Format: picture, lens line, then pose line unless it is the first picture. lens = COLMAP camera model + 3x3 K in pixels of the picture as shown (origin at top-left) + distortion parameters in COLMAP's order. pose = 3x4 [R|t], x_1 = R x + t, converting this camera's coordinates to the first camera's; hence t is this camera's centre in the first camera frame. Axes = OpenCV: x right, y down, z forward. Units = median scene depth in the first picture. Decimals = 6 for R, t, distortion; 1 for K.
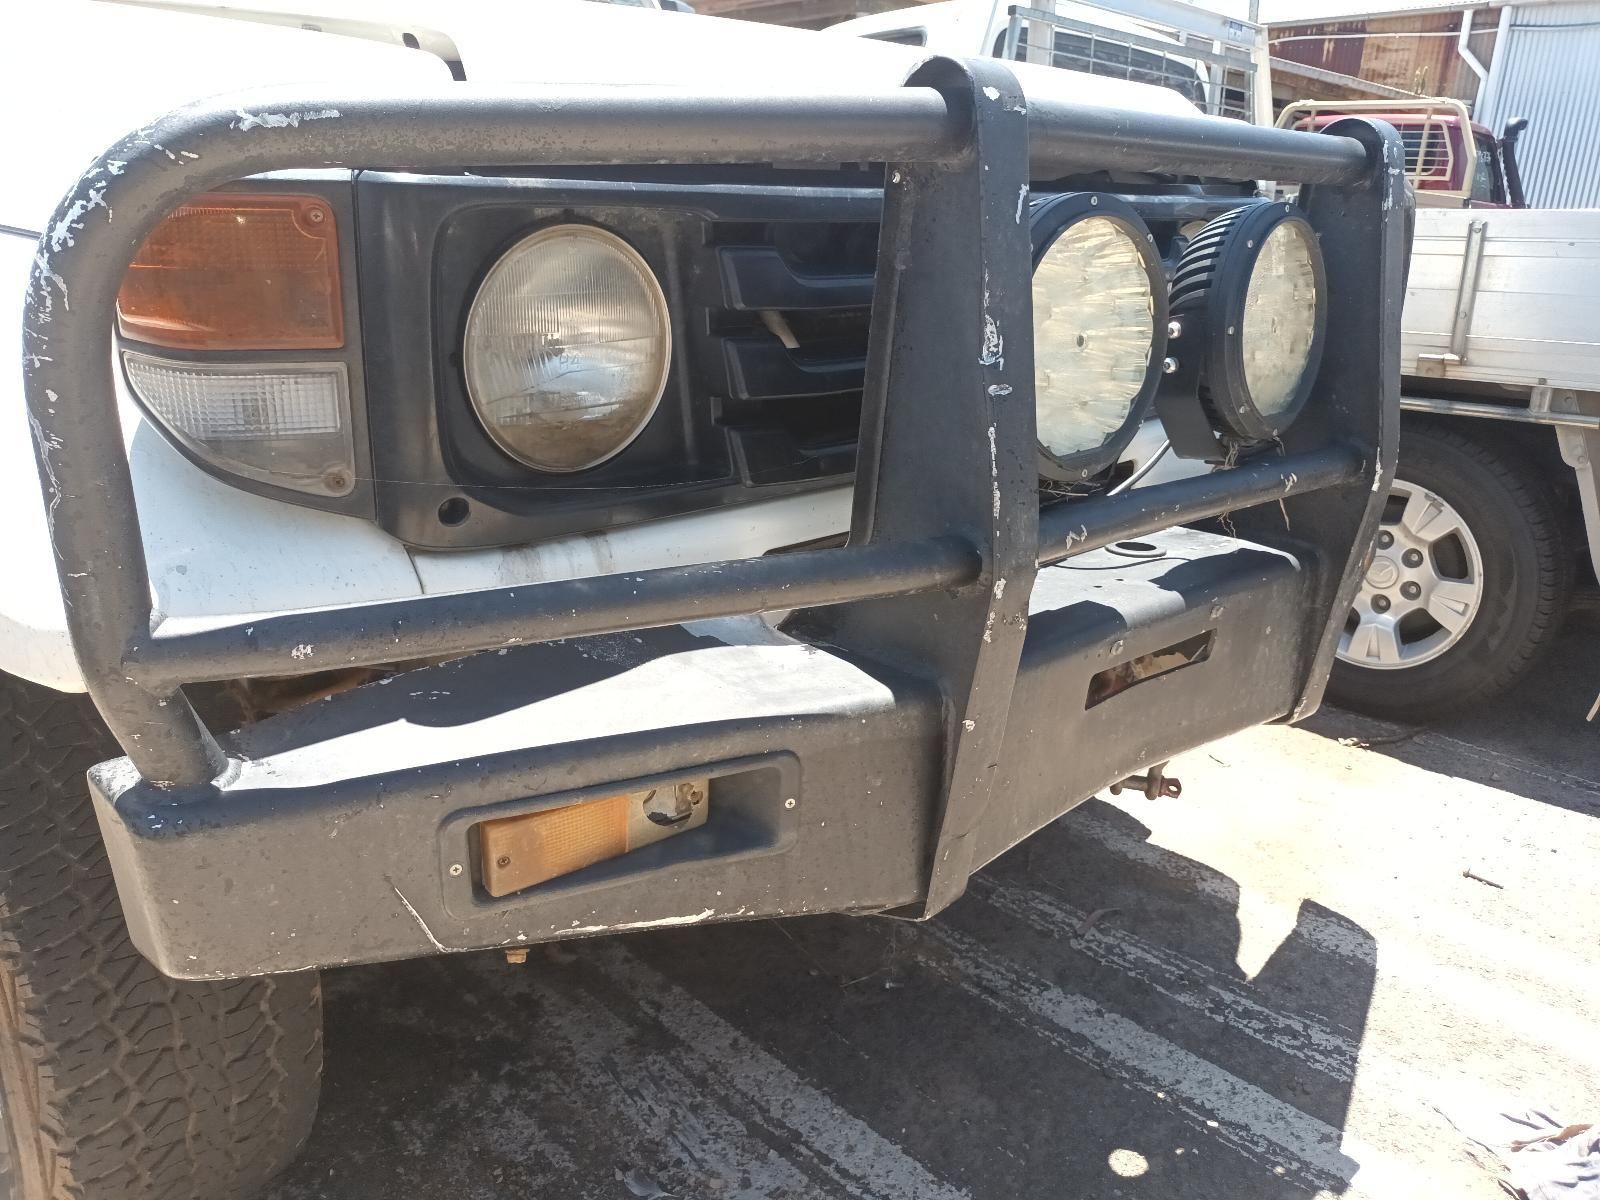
lens RADIAL K [[1162.6, 0, 800.0], [0, 1162.6, 600.0], [0, 0, 1]] dist [0.050000, -0.158320]
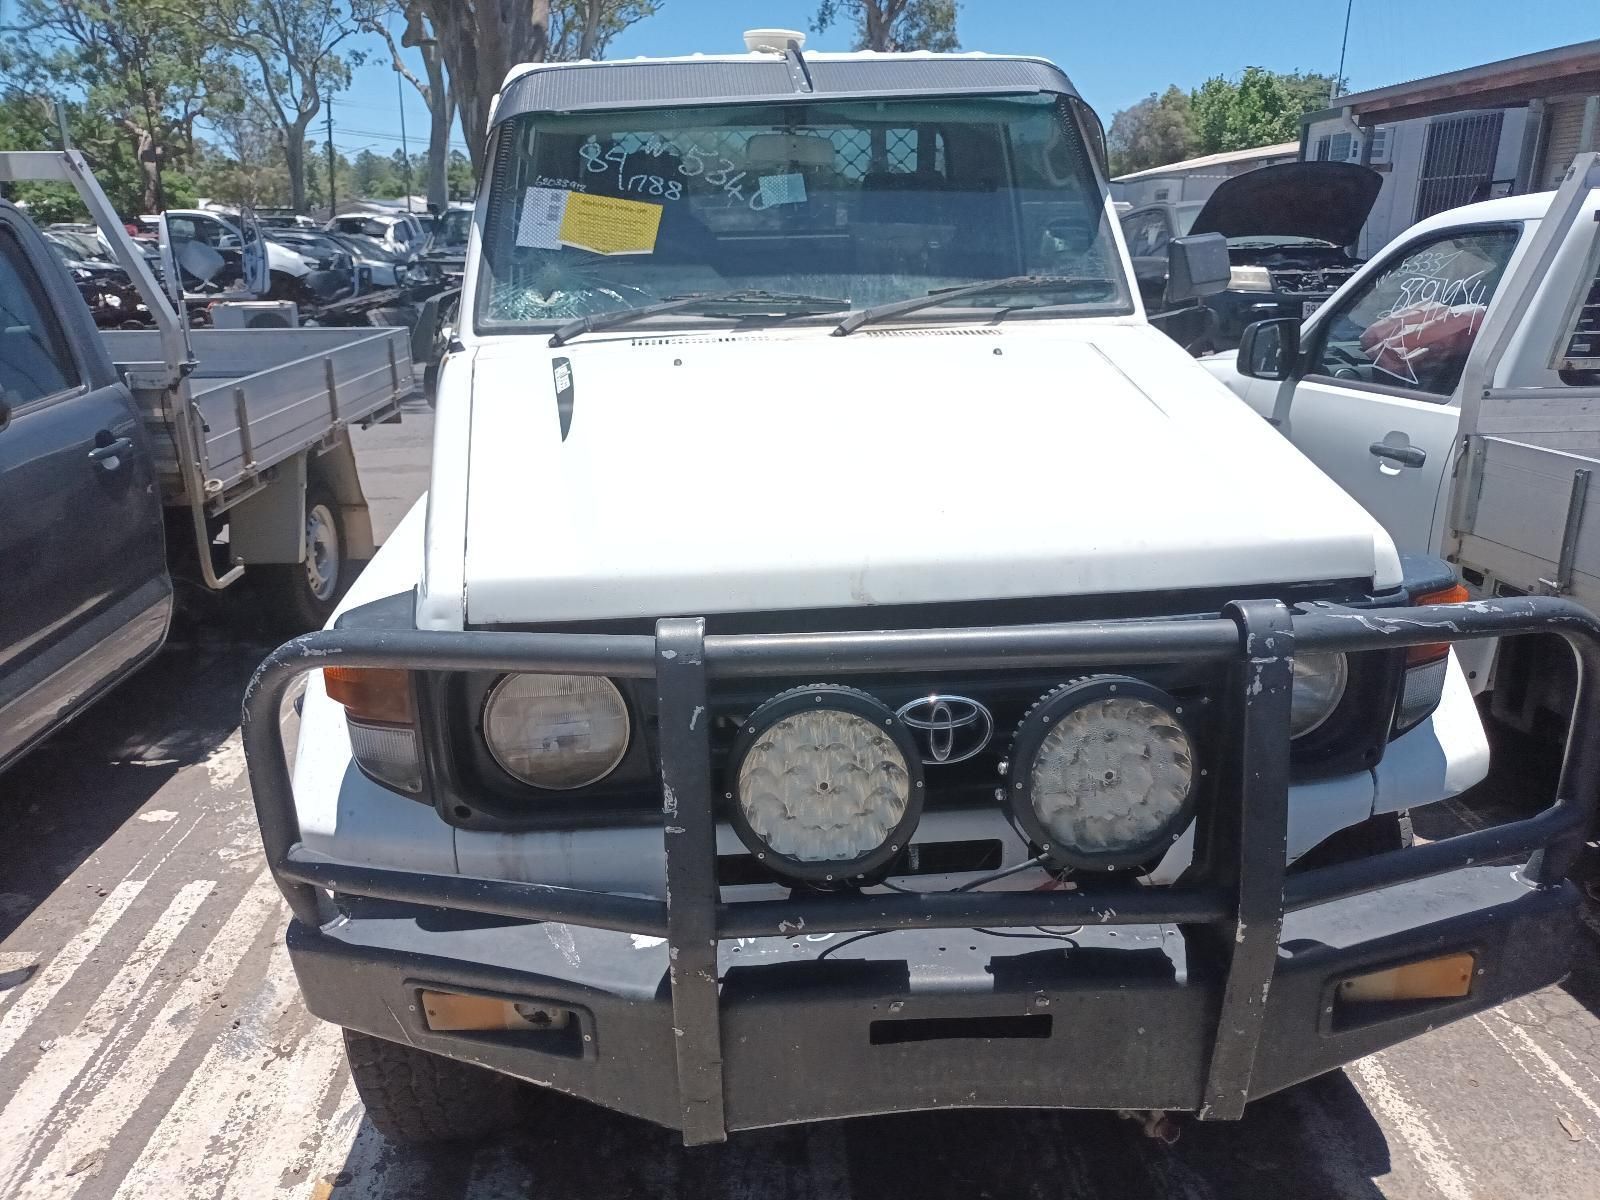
lens RADIAL K [[1162.6, 0, 800.0], [0, 1162.6, 600.0], [0, 0, 1]] dist [0.050000, -0.158320]
pose [[0.776590, 0.145141, -0.613059, 1.134819], [-0.165109, 0.985976, 0.024278, -0.514431], [0.607986, 0.082368, 0.789664, -0.138868]]
